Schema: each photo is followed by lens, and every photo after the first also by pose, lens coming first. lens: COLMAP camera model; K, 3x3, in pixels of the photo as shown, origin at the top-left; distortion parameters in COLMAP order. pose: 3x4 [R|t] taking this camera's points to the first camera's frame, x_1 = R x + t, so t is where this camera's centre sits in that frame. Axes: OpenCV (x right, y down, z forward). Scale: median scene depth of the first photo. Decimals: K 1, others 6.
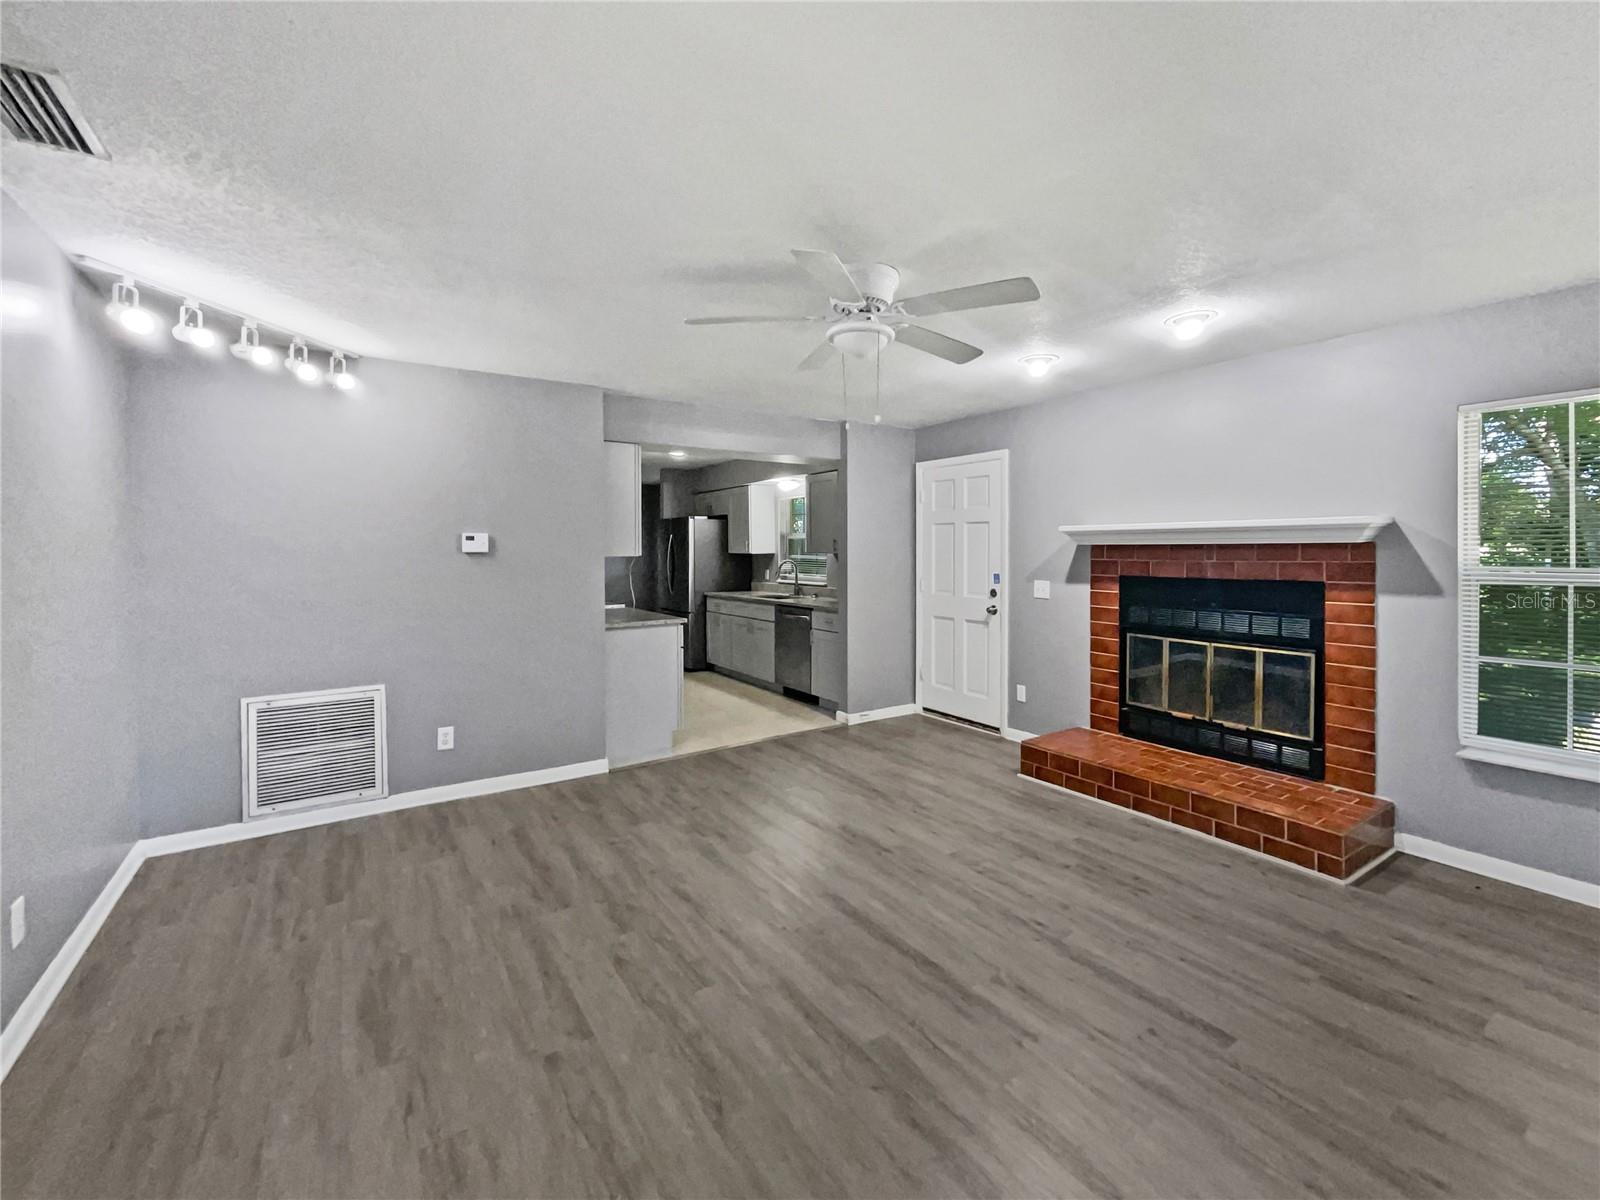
lens RADIAL K [[675.9, 0, 801.8], [0, 675.9, 550.5], [0, 0, 1]] dist [0.000595, 0.000168]
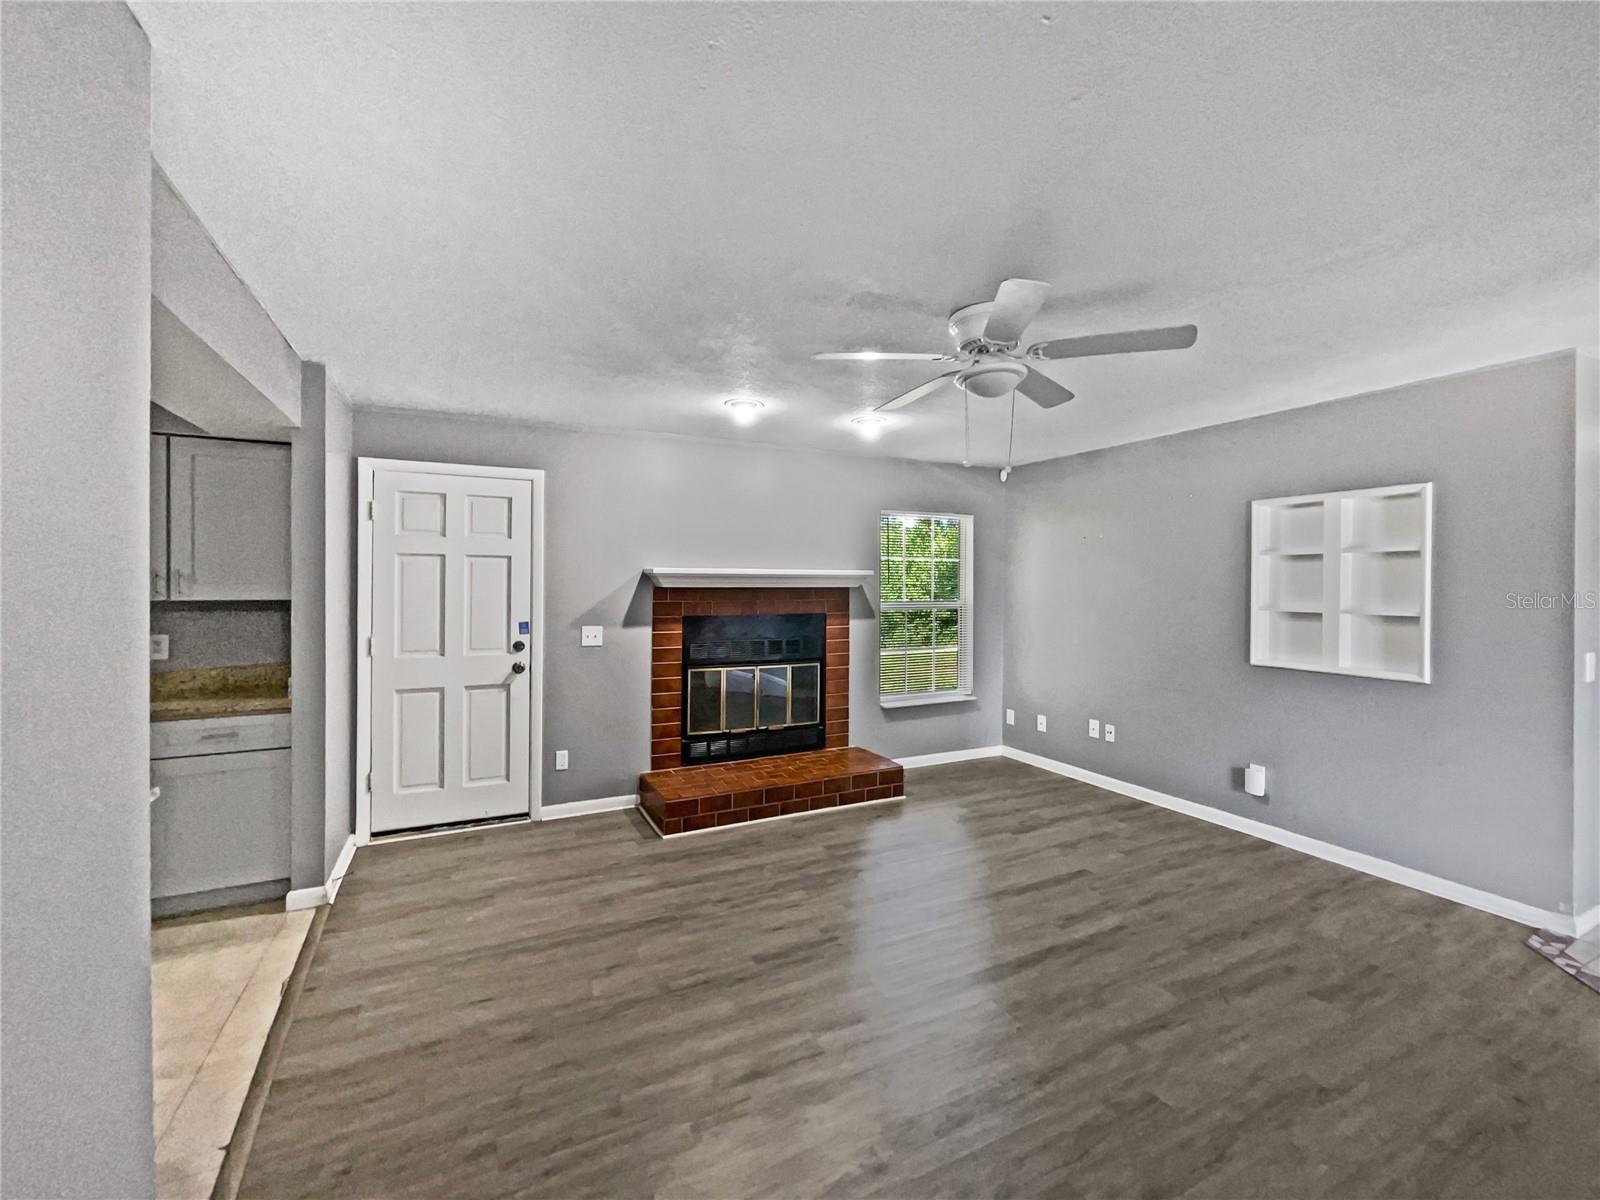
lens RADIAL K [[660.7, 0, 797.7], [0, 660.7, 593.3], [0, 0, 1]] dist [-0.000064, 0.000348]
pose [[0.140994, -0.007196, 0.989984, -0.558369], [0.000187, 0.999974, 0.007242, -0.006462], [-0.990010, -0.000835, 0.140992, 0.716150]]
